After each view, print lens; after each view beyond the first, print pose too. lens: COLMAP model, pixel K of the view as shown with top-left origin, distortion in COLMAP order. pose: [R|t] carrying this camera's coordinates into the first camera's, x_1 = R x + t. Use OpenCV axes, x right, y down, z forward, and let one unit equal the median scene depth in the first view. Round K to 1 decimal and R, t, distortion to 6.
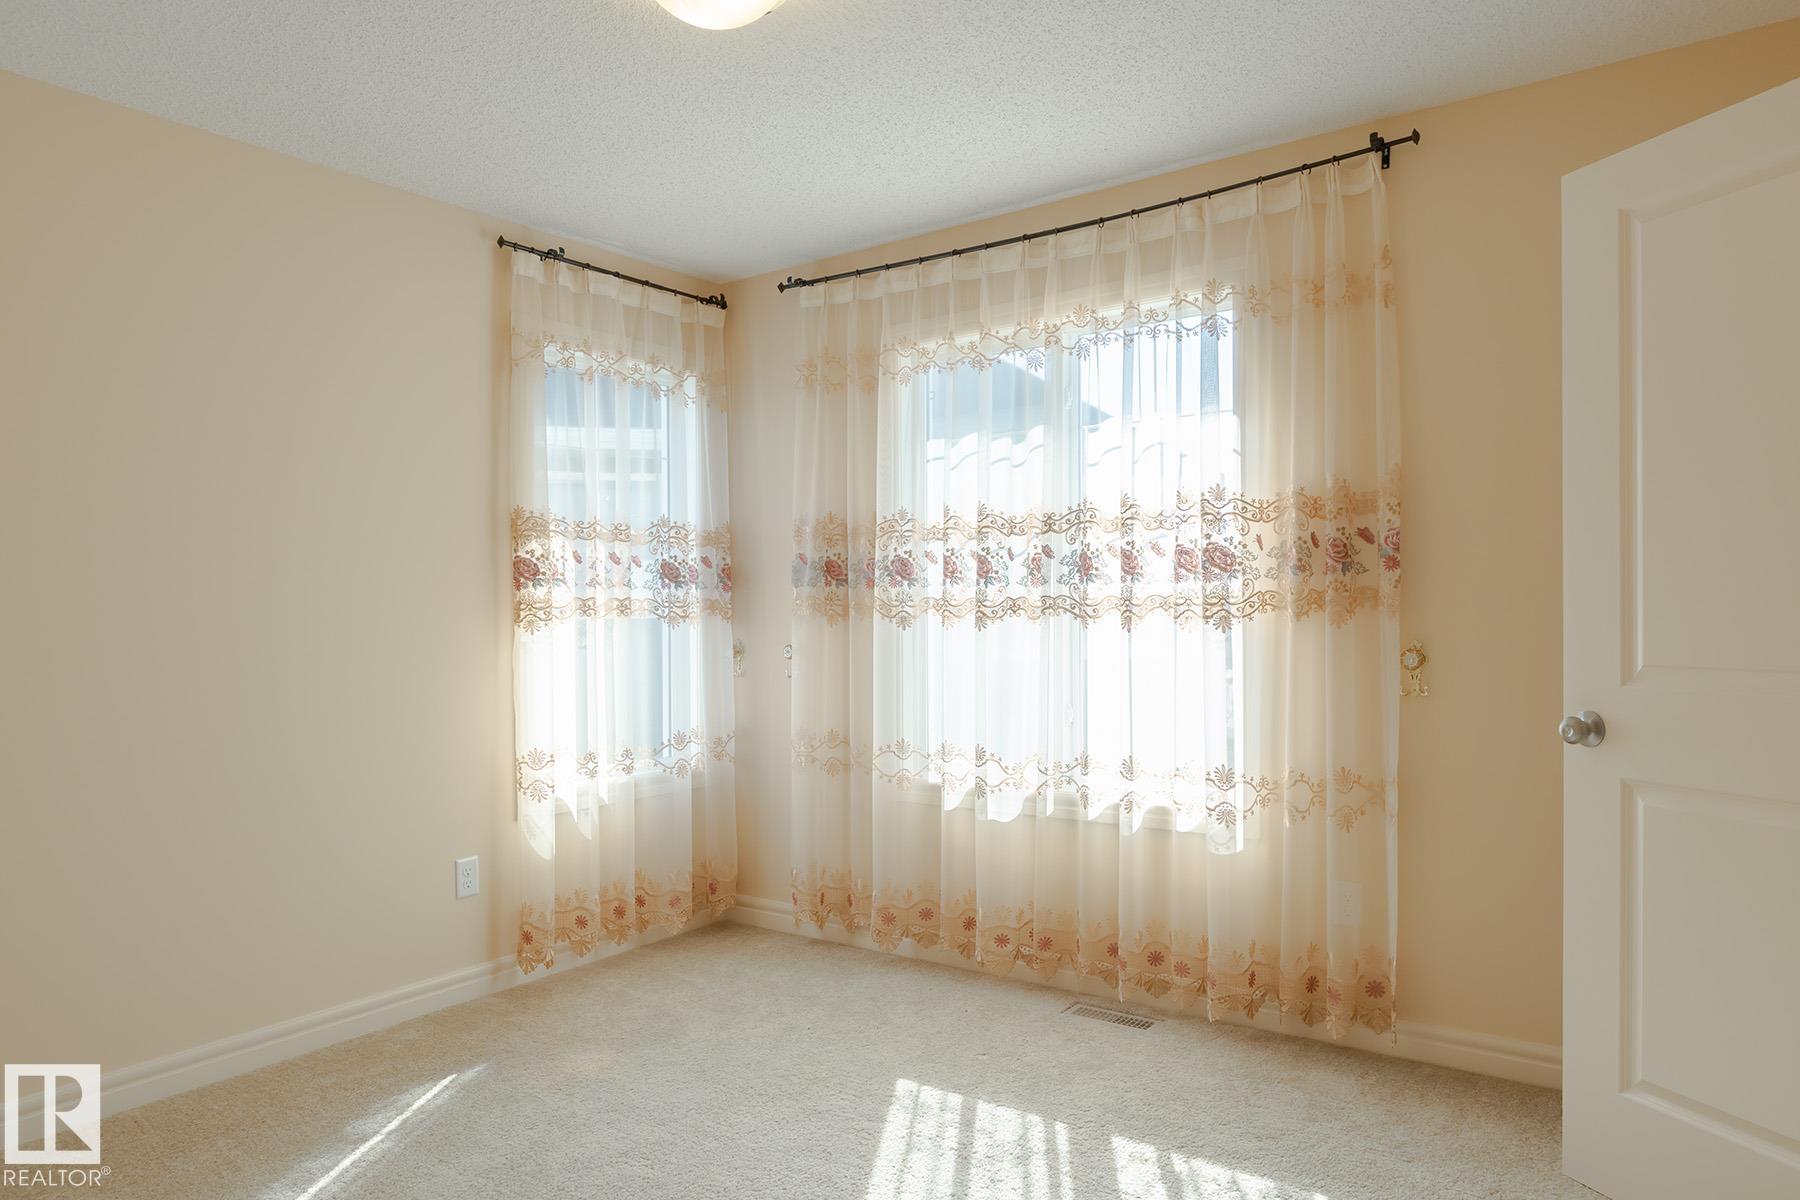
lens RADIAL K [[1147.4, 0, 929.5], [0, 1147.4, 615.4], [0, 0, 1]] dist [-0.001206, -0.001654]
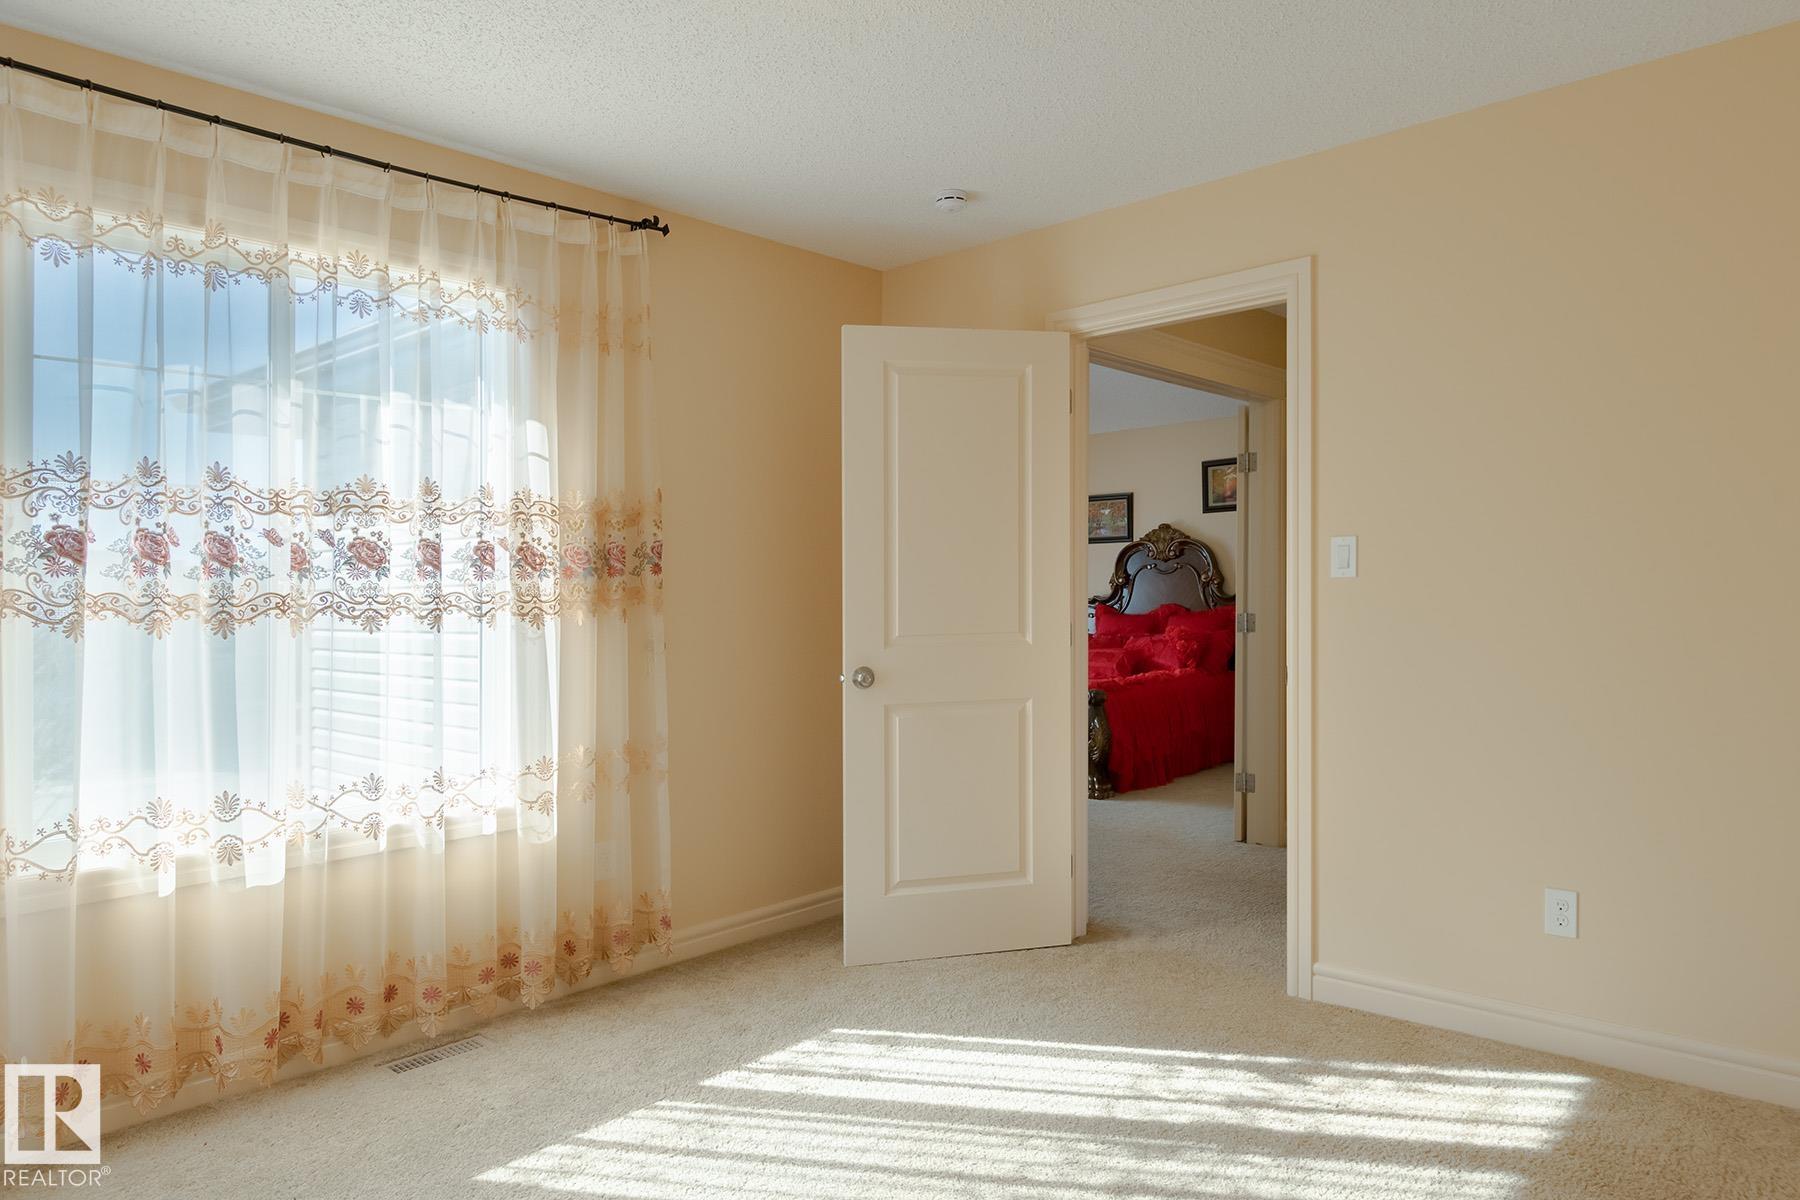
lens RADIAL K [[1147.4, 0, 929.5], [0, 1147.4, 615.4], [0, 0, 1]] dist [-0.001206, -0.001654]
pose [[0.107216, -0.007730, 0.994206, -0.735440], [0.016631, 0.999844, 0.005981, 0.002096], [-0.994097, 0.015893, 0.107328, 0.534081]]
